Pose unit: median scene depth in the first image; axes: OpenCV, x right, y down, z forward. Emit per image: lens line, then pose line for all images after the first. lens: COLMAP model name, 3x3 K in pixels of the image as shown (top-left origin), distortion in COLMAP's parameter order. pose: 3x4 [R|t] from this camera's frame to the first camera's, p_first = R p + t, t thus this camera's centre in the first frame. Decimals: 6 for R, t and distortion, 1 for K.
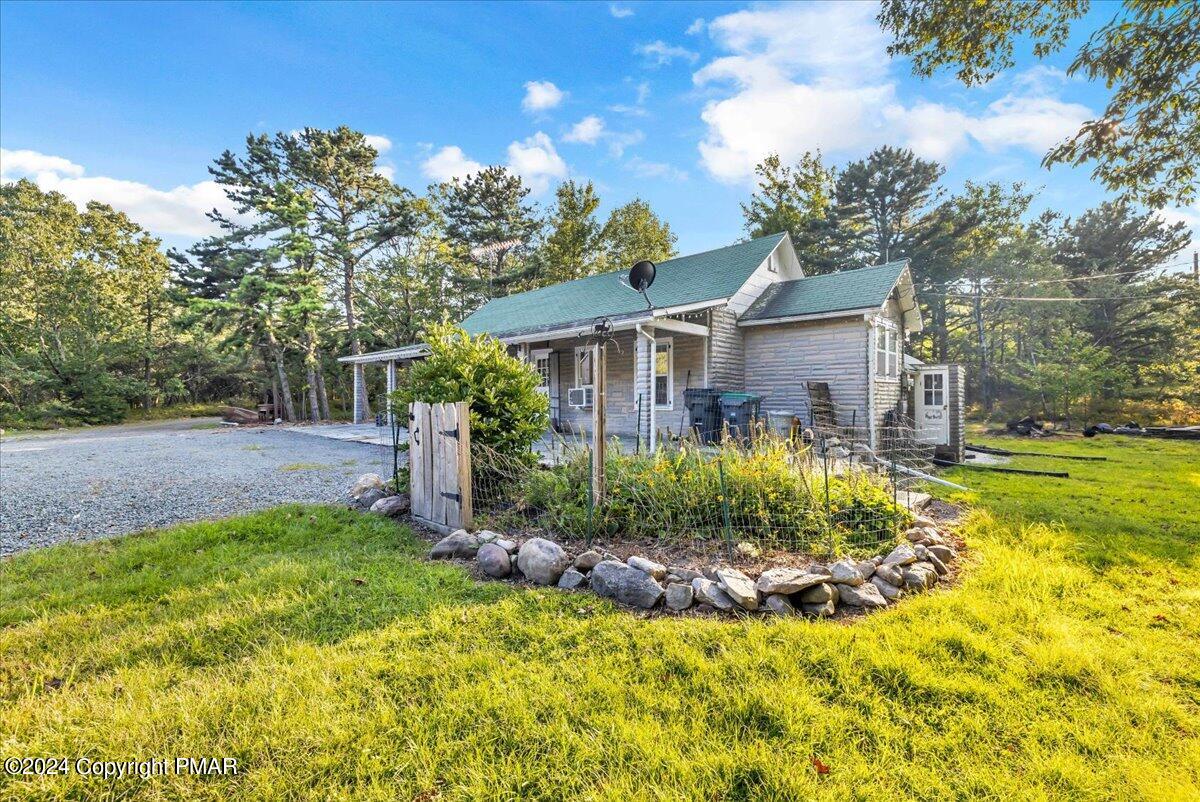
lens RADIAL K [[502.0, 0, 601.2], [0, 502.0, 401.4], [0, 0, 1]] dist [0.000482, 0.000127]
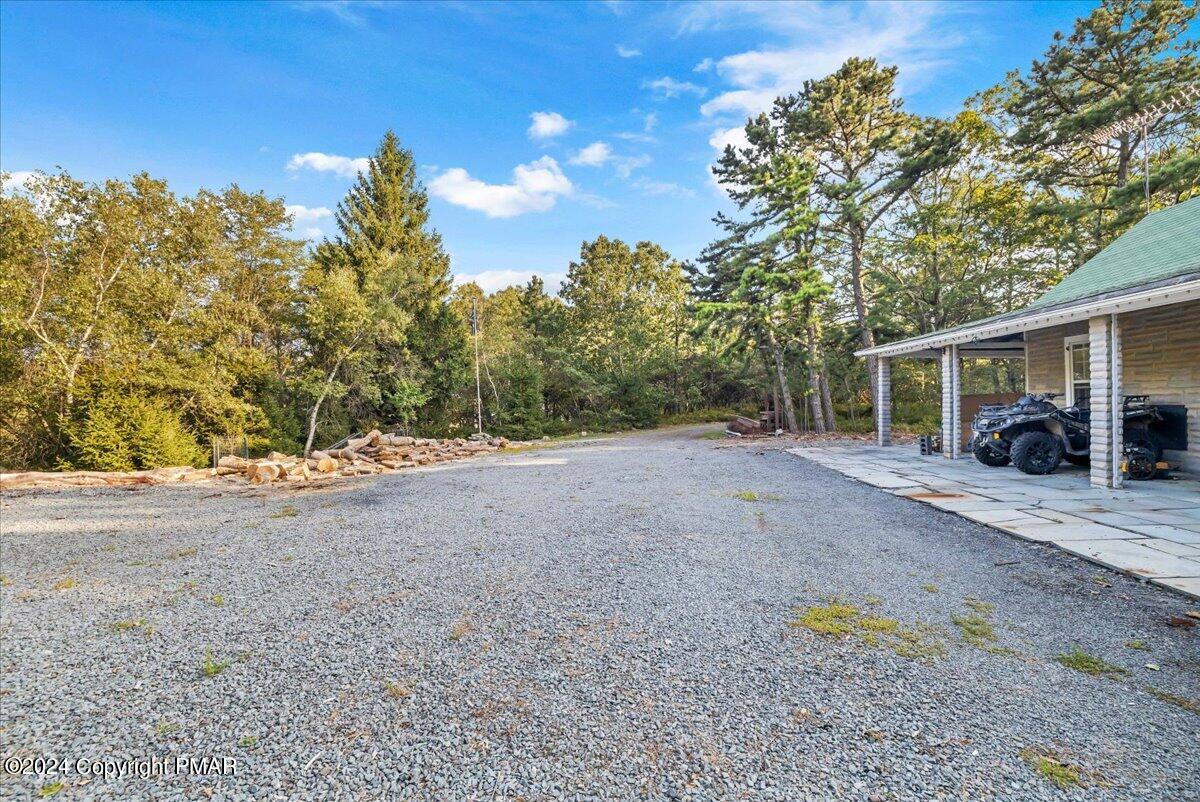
lens RADIAL K [[502.0, 0, 601.2], [0, 502.0, 401.4], [0, 0, 1]] dist [0.000482, 0.000127]
pose [[0.613164, -0.010094, -0.789891, -0.138882], [0.009449, 0.999941, -0.005443, -0.011742], [0.789899, -0.004126, 0.613223, 0.213234]]
